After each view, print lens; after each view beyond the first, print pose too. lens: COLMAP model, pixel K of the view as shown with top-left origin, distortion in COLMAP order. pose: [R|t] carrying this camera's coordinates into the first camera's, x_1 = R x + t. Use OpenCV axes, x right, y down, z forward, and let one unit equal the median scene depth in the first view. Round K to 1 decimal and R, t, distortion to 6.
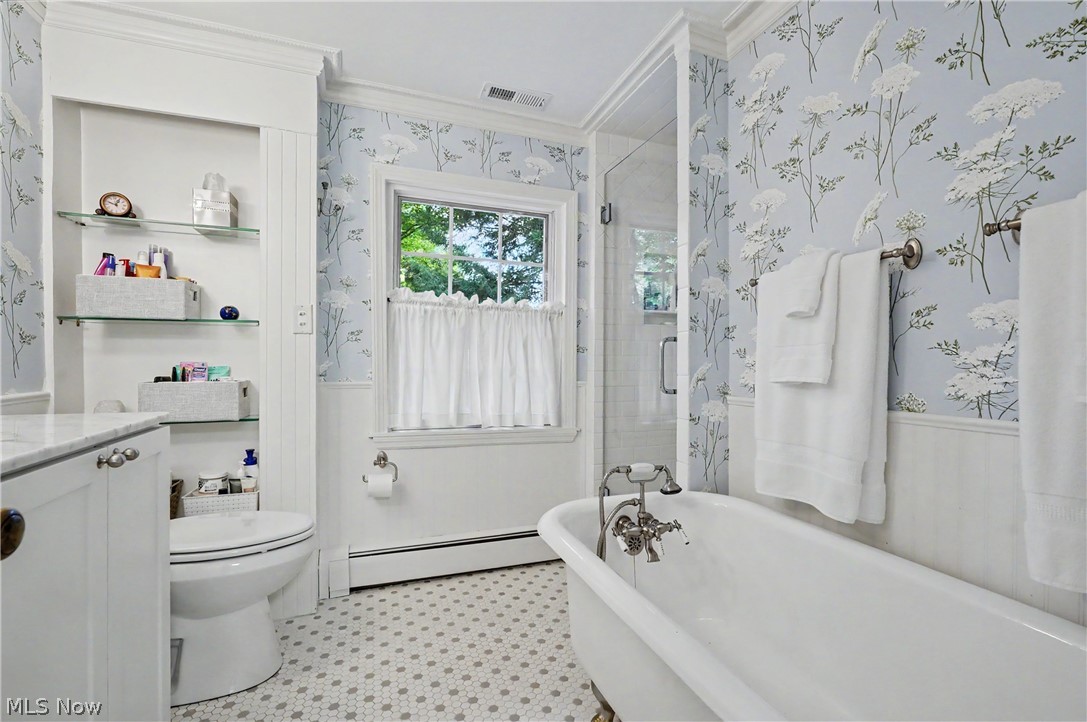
lens RADIAL K [[494.9, 0, 546.2], [0, 494.9, 364.1], [0, 0, 1]] dist [-0.005848, 0.000311]
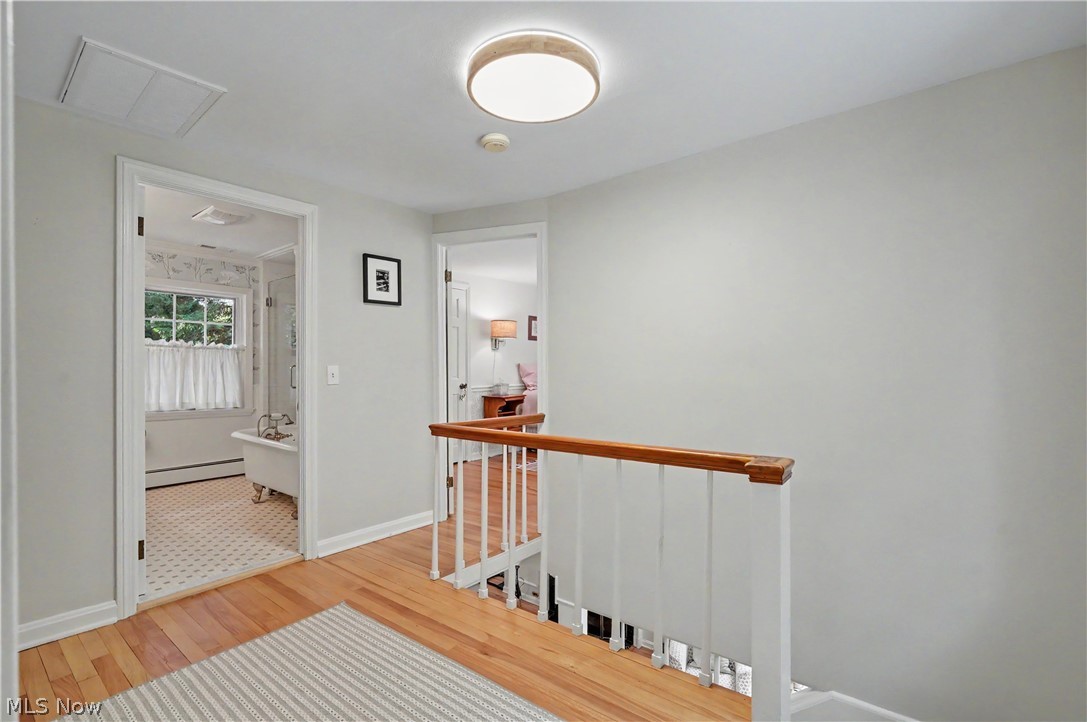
lens RADIAL K [[494.9, 0, 550.9], [0, 494.9, 368.2], [0, 0, 1]] dist [-0.005848, 0.000311]
pose [[0.843895, -0.006011, 0.536474, 0.008442], [0.007671, 0.999970, -0.000862, -0.021766], [-0.536453, 0.004843, 0.843916, -1.351471]]
